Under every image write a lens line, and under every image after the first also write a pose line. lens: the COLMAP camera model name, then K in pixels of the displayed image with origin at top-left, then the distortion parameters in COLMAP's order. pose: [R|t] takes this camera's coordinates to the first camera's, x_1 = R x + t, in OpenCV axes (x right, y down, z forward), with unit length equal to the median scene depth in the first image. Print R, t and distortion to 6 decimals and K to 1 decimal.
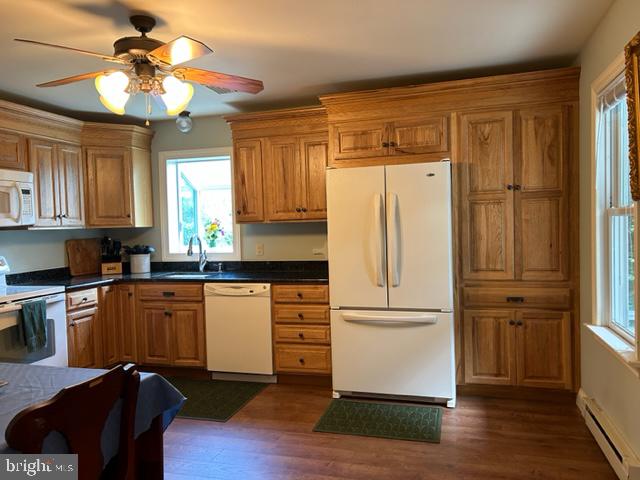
lens RADIAL K [[480.6, 0, 322.3], [0, 480.6, 237.5], [0, 0, 1]] dist [0.044790, -0.046147]
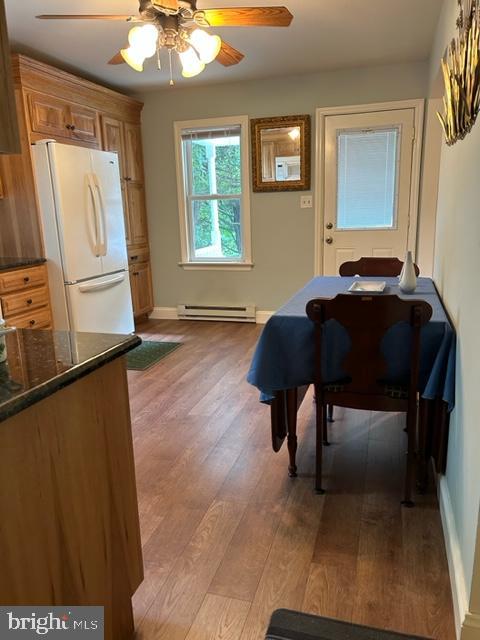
lens RADIAL K [[480.6, 0, 239.6], [0, 480.6, 318.7], [0, 0, 1]] dist [0.044790, -0.046147]
pose [[0.015449, -0.193088, 0.981060, -0.923097], [0.067599, 0.979134, 0.191645, 0.042823], [-0.997593, 0.063358, 0.028179, 0.558421]]
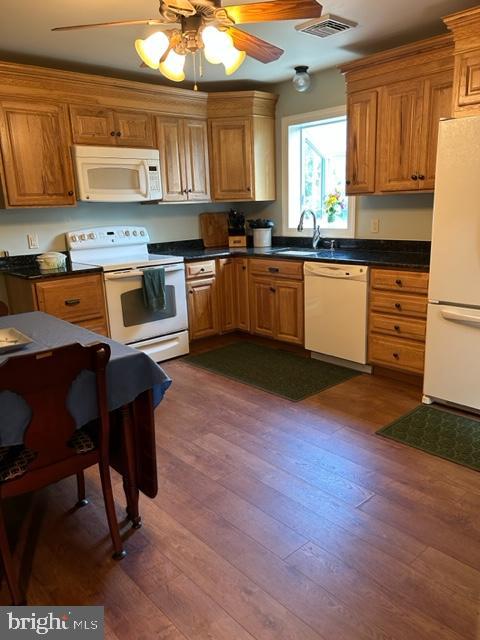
lens RADIAL K [[480.6, 0, 242.6], [0, 480.6, 321.9], [0, 0, 1]] dist [0.044790, -0.046147]
pose [[0.849914, 0.123089, -0.512343, 0.160882], [-0.002172, 0.973143, 0.230191, -0.008336], [0.526917, -0.194530, 0.827355, 0.124673]]
